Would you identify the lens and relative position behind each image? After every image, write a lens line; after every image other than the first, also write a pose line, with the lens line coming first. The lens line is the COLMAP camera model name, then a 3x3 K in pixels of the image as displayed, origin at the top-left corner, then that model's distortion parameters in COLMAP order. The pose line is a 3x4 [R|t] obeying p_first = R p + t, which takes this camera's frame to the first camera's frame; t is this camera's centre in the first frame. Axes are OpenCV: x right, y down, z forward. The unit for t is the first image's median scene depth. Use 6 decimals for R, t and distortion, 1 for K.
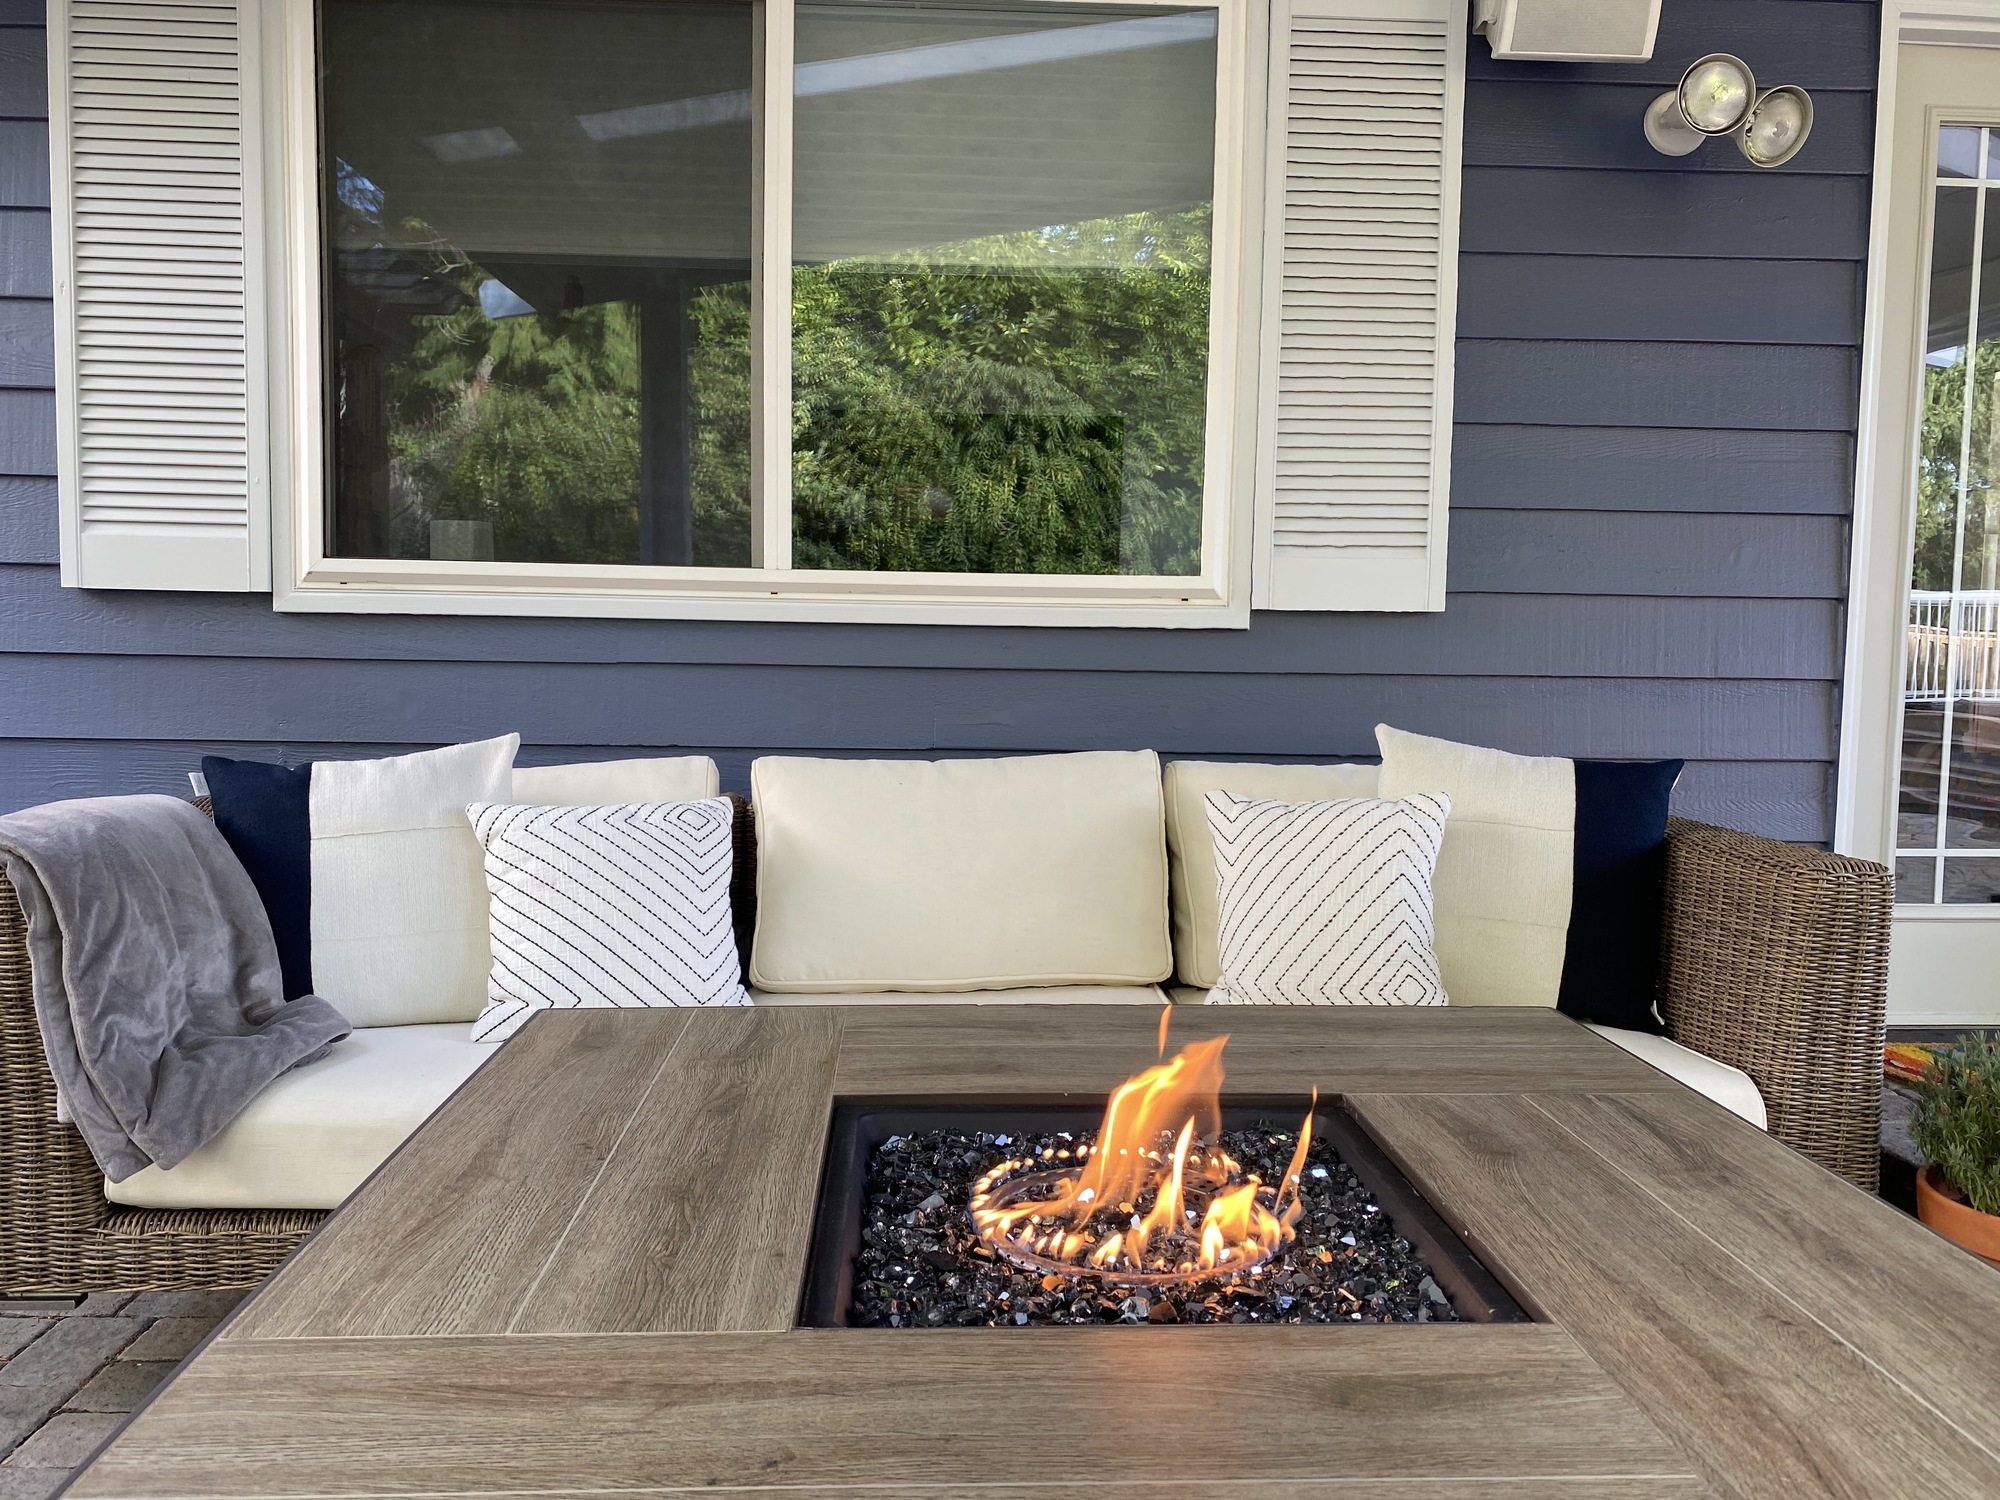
lens RADIAL K [[1534.8, 0, 1000.0], [0, 1534.8, 750.0], [0, 0, 1]] dist [0.033050, -0.005853]
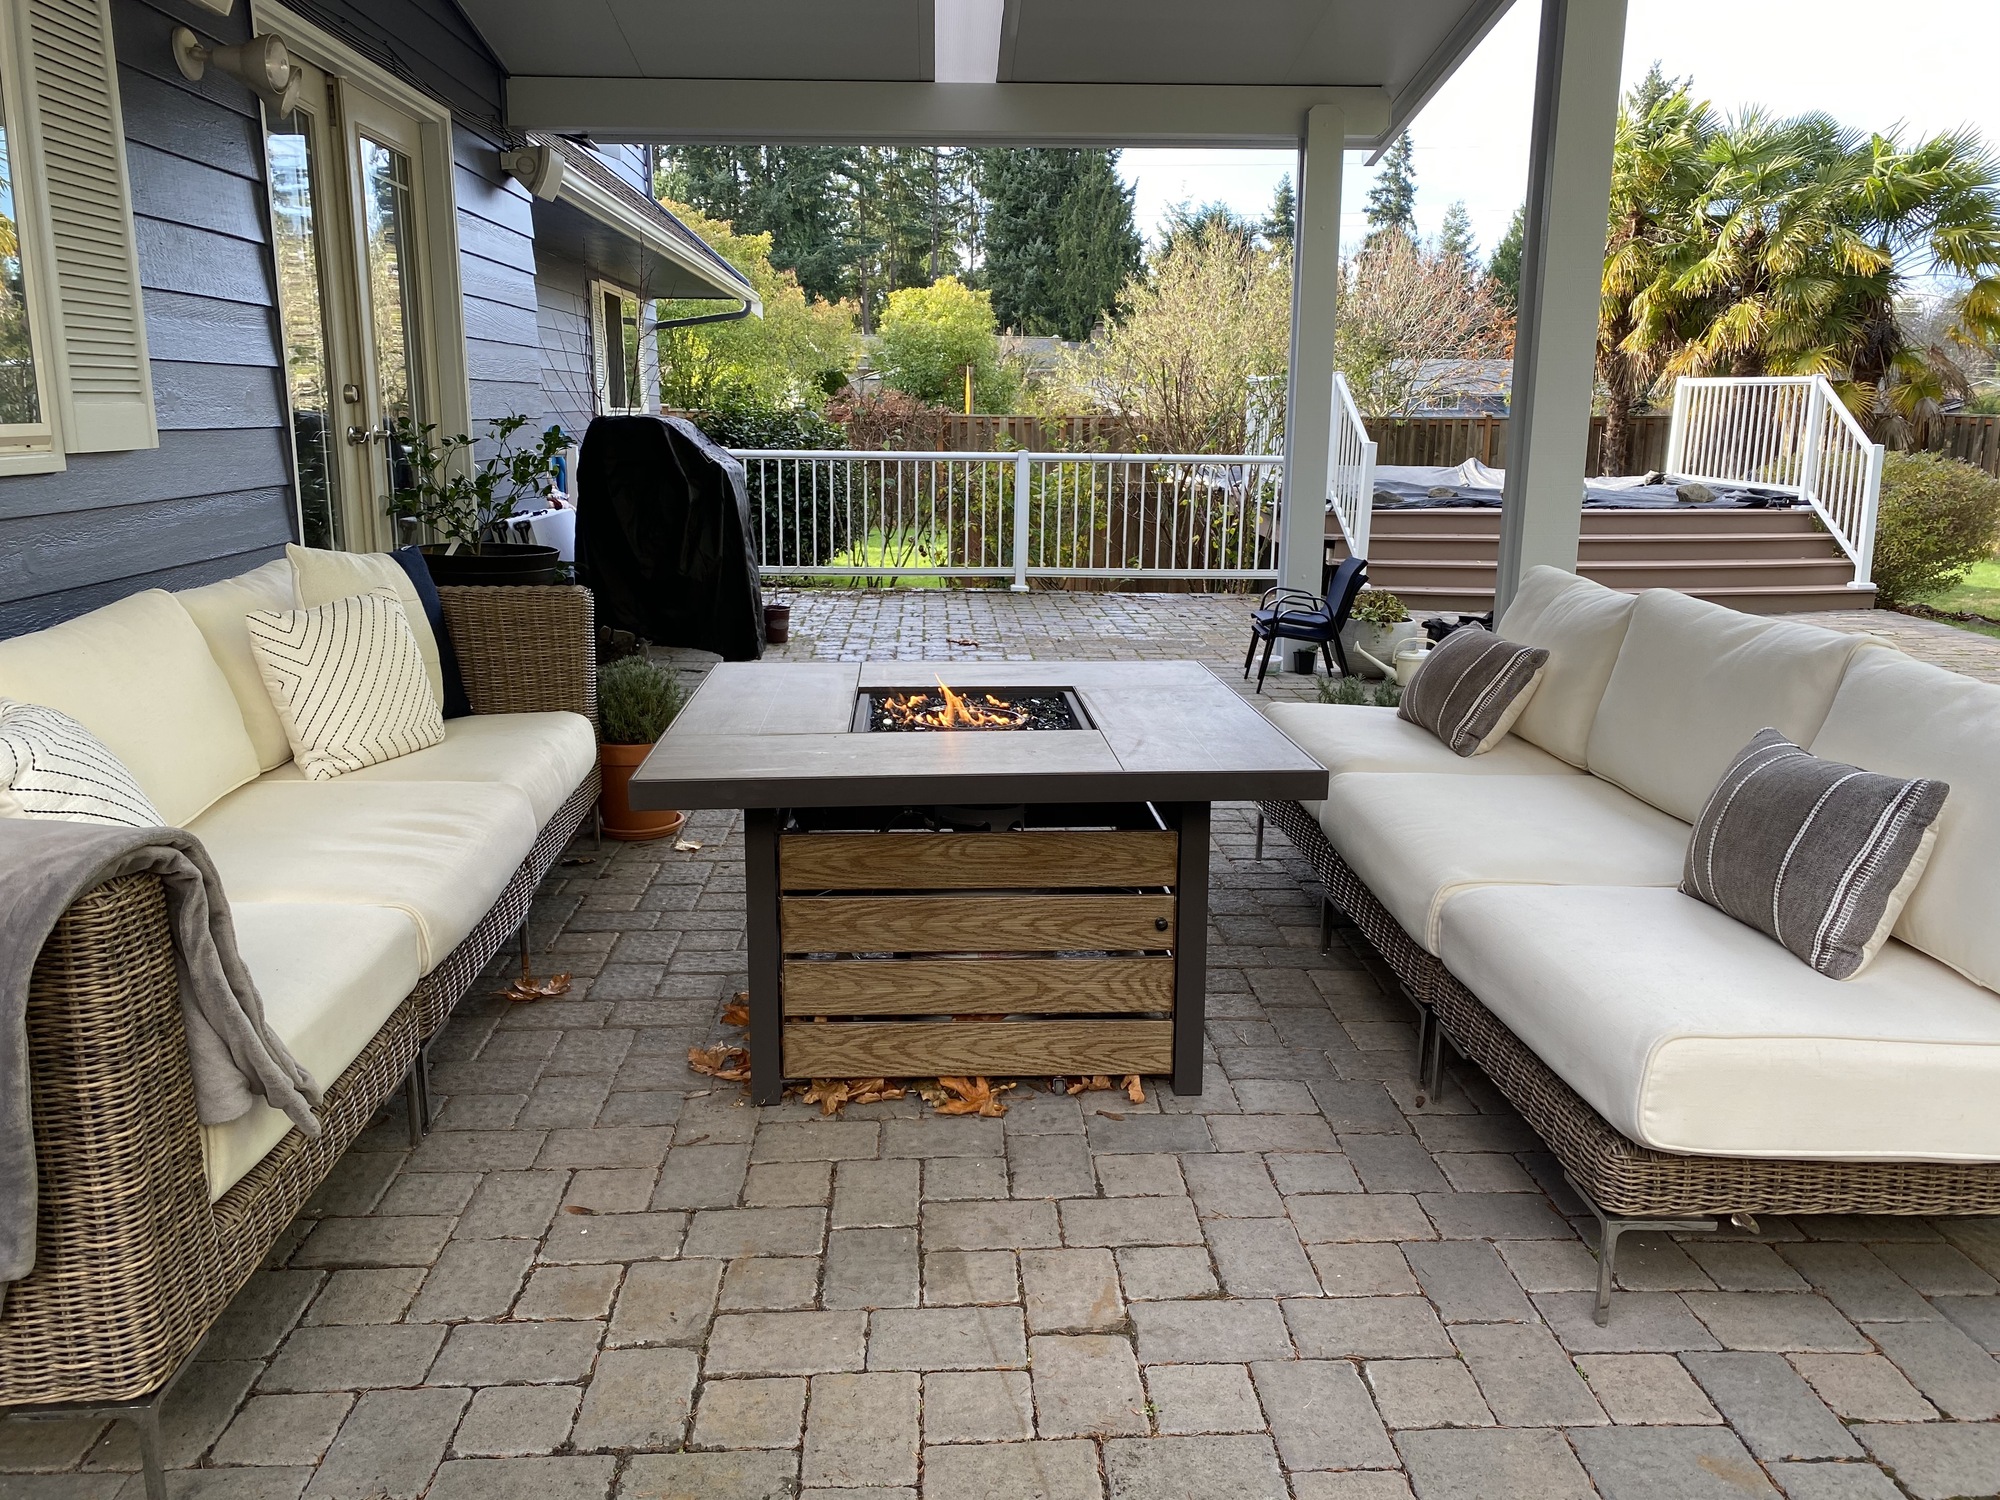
lens RADIAL K [[1512.2, 0, 1000.0], [0, 1512.2, 750.0], [0, 0, 1]] dist [0.027691, -0.036705]
pose [[0.002766, -0.232773, 0.972527, -0.997014], [0.071630, 0.970079, 0.231983, -0.097883], [-0.997427, 0.069020, 0.019357, 0.374780]]
